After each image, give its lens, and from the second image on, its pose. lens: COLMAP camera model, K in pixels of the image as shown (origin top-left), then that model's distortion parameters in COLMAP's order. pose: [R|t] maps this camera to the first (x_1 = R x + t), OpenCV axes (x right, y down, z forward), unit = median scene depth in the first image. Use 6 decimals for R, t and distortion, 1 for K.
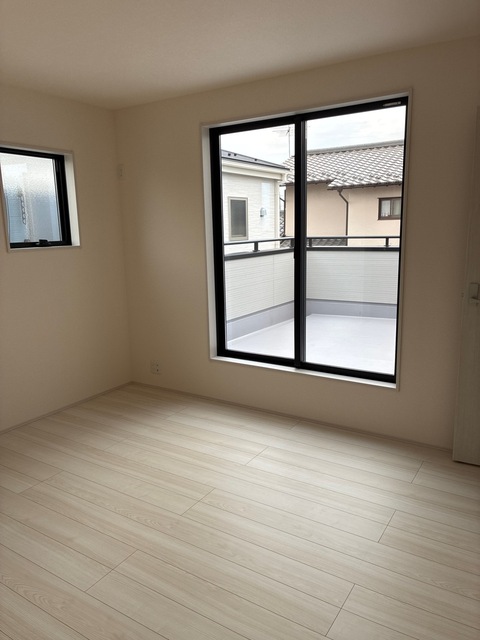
lens RADIAL K [[480.8, 0, 240.0], [0, 480.8, 320.0], [0, 0, 1]] dist [0.007803, -0.002457]
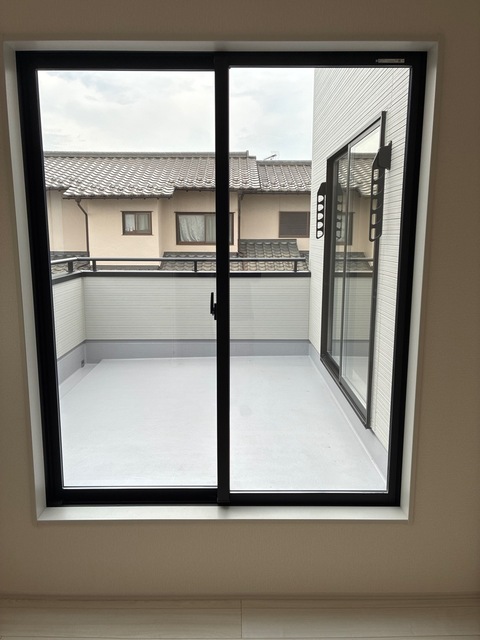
lens RADIAL K [[480.8, 0, 240.0], [0, 480.8, 320.0], [0, 0, 1]] dist [0.007803, -0.002457]
pose [[0.839206, -0.069174, 0.539395, -0.035516], [0.083062, 0.996543, -0.001430, -0.026204], [-0.537432, 0.046003, 0.842051, 0.113732]]
